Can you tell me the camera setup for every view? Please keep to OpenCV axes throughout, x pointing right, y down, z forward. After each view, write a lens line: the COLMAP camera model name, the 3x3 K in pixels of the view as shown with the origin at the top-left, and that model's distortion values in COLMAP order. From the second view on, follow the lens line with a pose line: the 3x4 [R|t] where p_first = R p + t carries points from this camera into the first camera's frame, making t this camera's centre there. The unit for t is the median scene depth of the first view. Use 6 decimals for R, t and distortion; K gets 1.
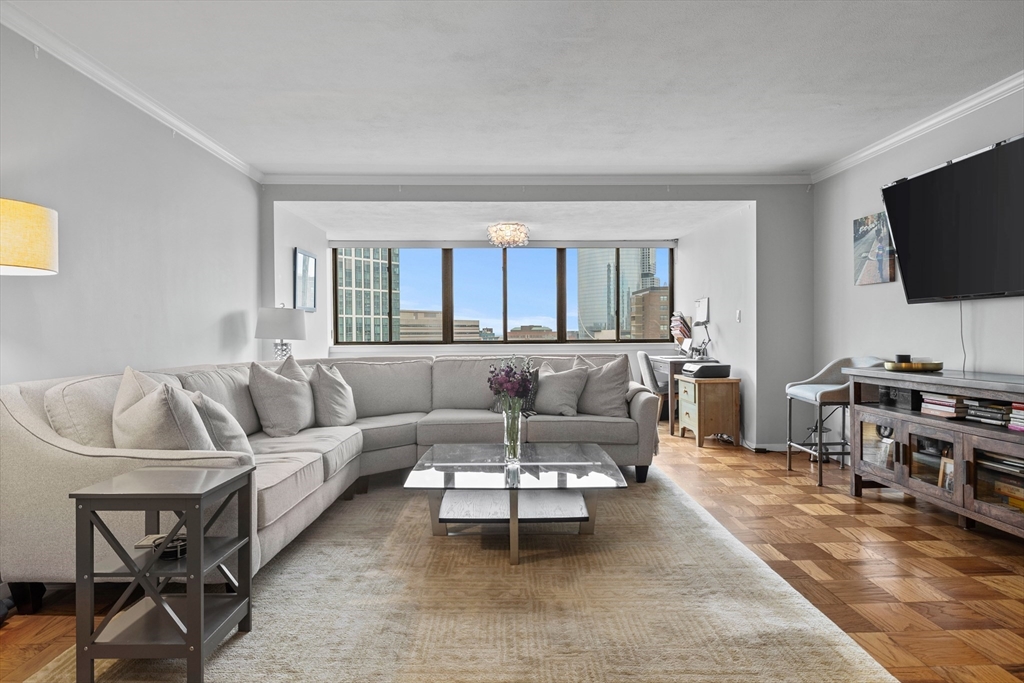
lens RADIAL K [[602.9, 0, 520.7], [0, 602.9, 344.7], [0, 0, 1]] dist [0.006512, 0.000366]
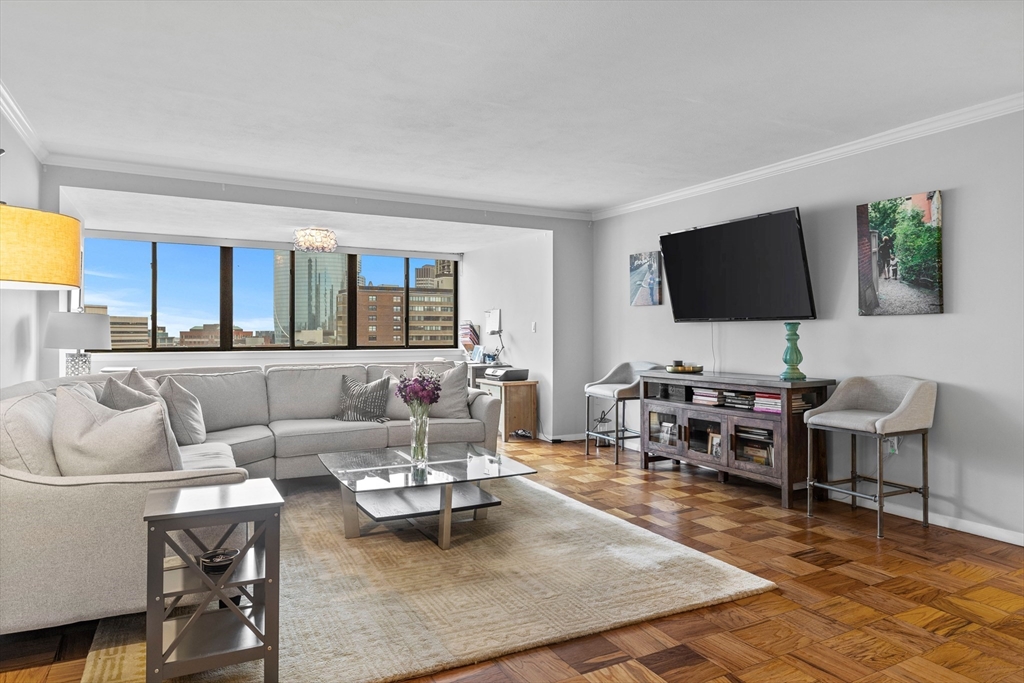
lens RADIAL K [[626.8, 0, 515.3], [0, 626.8, 337.1], [0, 0, 1]] dist [0.002481, 0.009218]
pose [[0.895613, 0.005180, 0.444805, -0.262834], [0.001343, 0.999896, -0.014350, -0.013535], [-0.444833, 0.013449, 0.895513, -0.081020]]
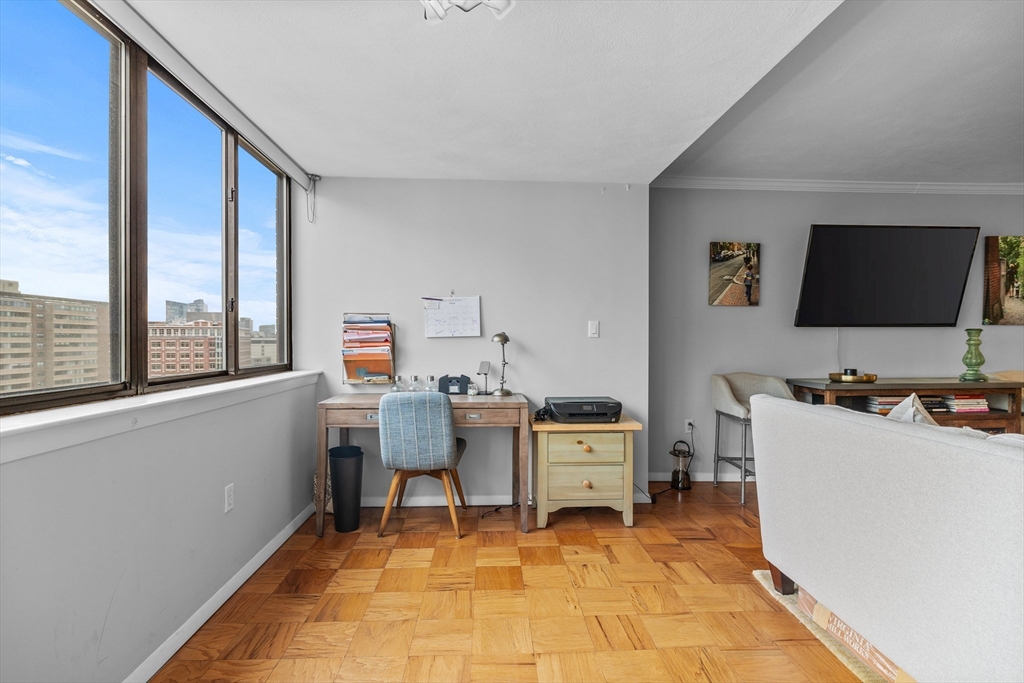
lens RADIAL K [[487.4, 0, 508.5], [0, 487.4, 341.3], [0, 0, 1]] dist [-0.006802, 0.001827]
pose [[-0.001821, 0.004018, 0.999990, -0.285822], [0.019666, 0.999799, -0.003981, -0.040708], [-0.999805, 0.019659, -0.001899, 1.387903]]
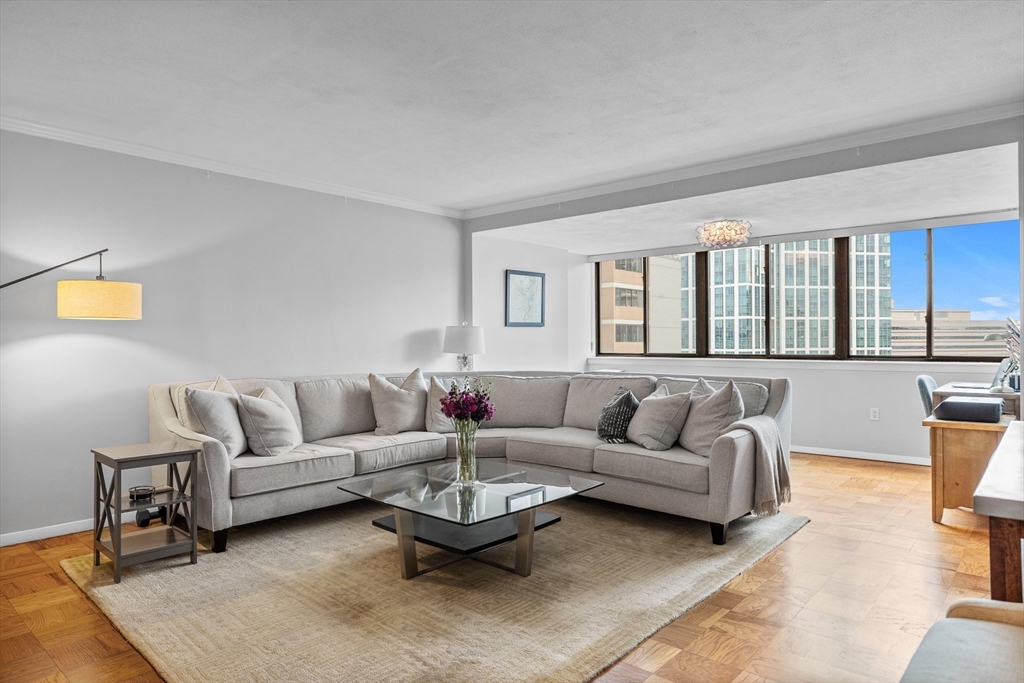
lens RADIAL K [[626.8, 0, 511.0], [0, 626.8, 346.1], [0, 0, 1]] dist [0.002481, 0.009218]
pose [[0.729318, 0.010328, -0.684097, 0.534434], [-0.013496, 0.999909, 0.000709, -0.026221], [0.684041, 0.008715, 0.729391, 0.203547]]
